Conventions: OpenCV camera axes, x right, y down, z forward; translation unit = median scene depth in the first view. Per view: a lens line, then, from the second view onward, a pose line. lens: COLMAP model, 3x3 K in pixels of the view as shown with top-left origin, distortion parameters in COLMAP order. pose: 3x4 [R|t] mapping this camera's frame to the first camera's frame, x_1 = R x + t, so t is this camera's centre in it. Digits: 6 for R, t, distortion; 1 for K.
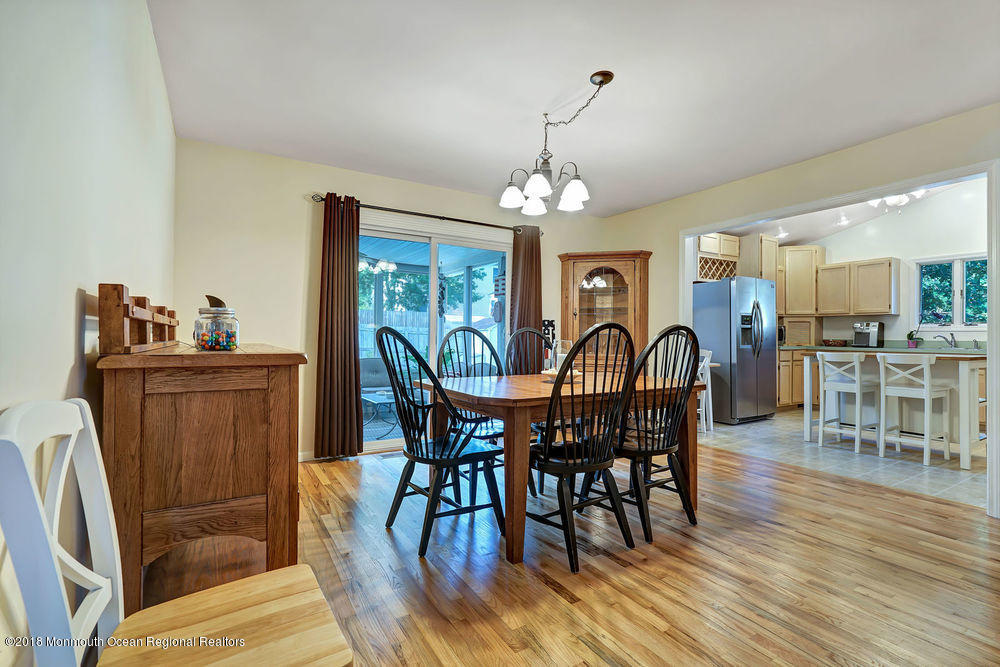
lens RADIAL K [[467.0, 0, 511.1], [0, 467.0, 335.3], [0, 0, 1]] dist [-0.004862, -0.000403]
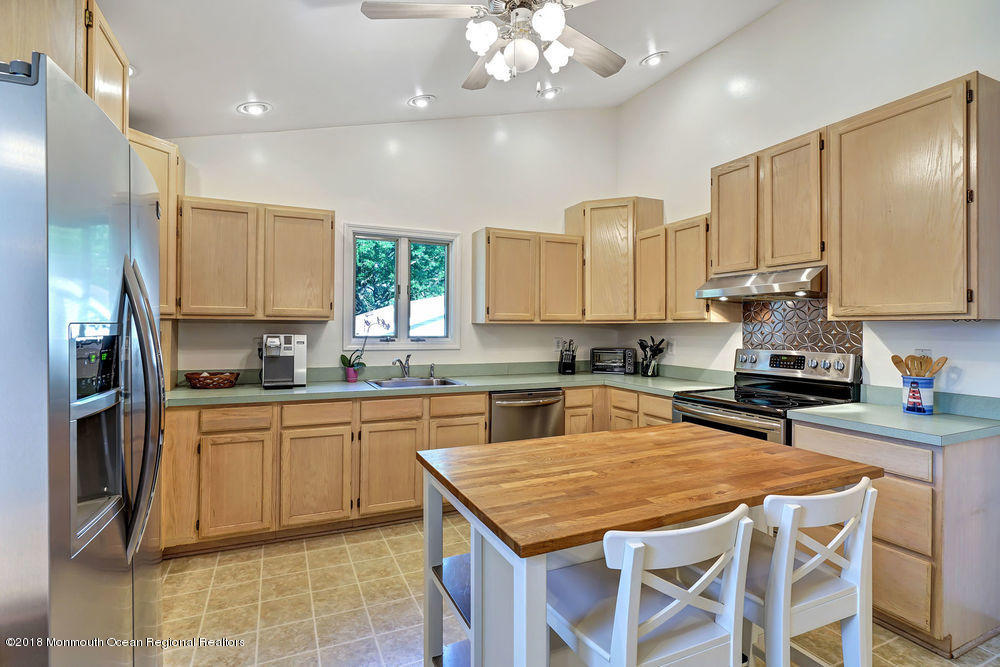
lens RADIAL K [[467.0, 0, 466.3], [0, 467.0, 331.1], [0, 0, 1]] dist [-0.004862, -0.000403]
pose [[0.172335, -0.020378, 0.984828, 0.400577], [-0.004136, 0.999762, 0.021411, -0.054744], [-0.985030, -0.007763, 0.172210, 0.924676]]
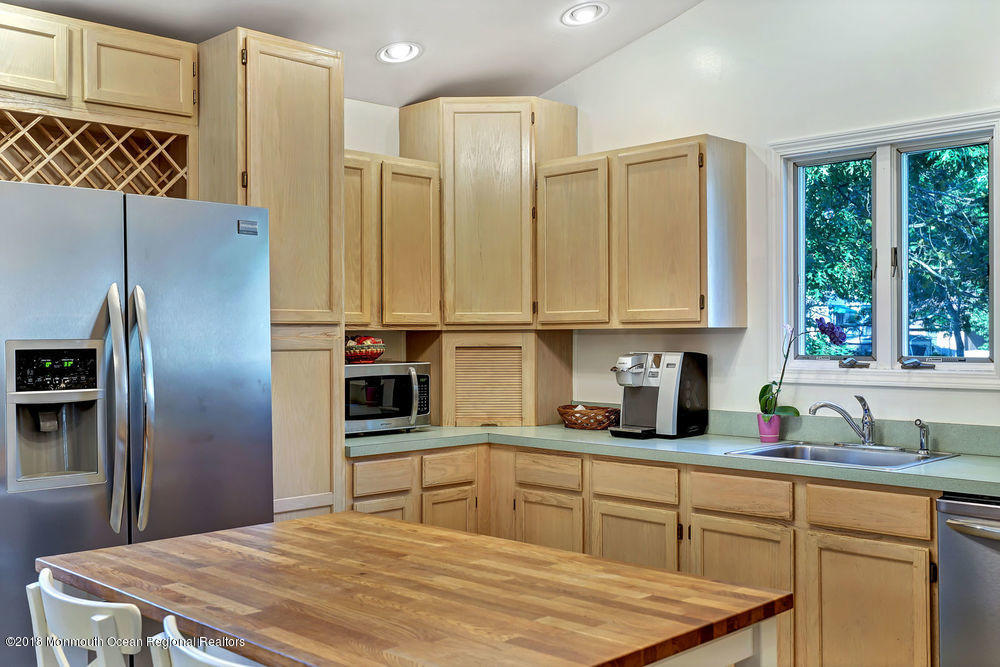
lens RADIAL K [[986.5, 0, 536.3], [0, 986.5, 328.9], [0, 0, 1]] dist [0.022435, 0.000000]
pose [[0.970878, -0.012920, 0.239225, 0.681470], [0.015278, 0.999851, -0.008005, -0.049600], [-0.239086, 0.011426, 0.970931, 0.506442]]
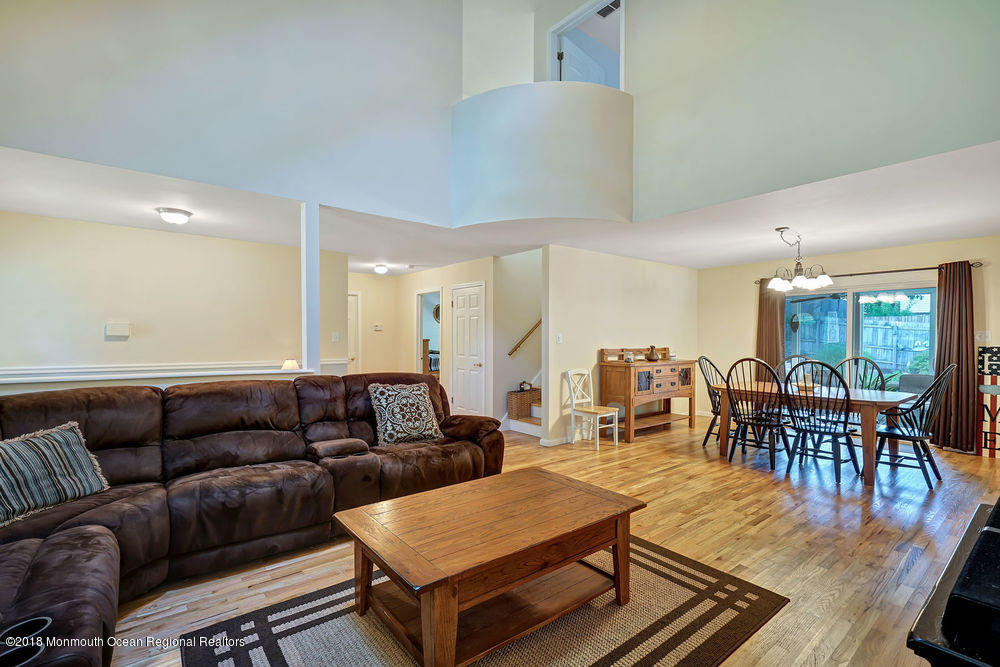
lens RADIAL K [[467.0, 0, 471.5], [0, 467.0, 344.7], [0, 0, 1]] dist [-0.004862, -0.000403]
pose [[0.094288, 0.009978, -0.995495, 0.955397], [0.000652, 0.999949, 0.010084, -0.046997], [0.995545, -0.001600, 0.094276, -0.213525]]
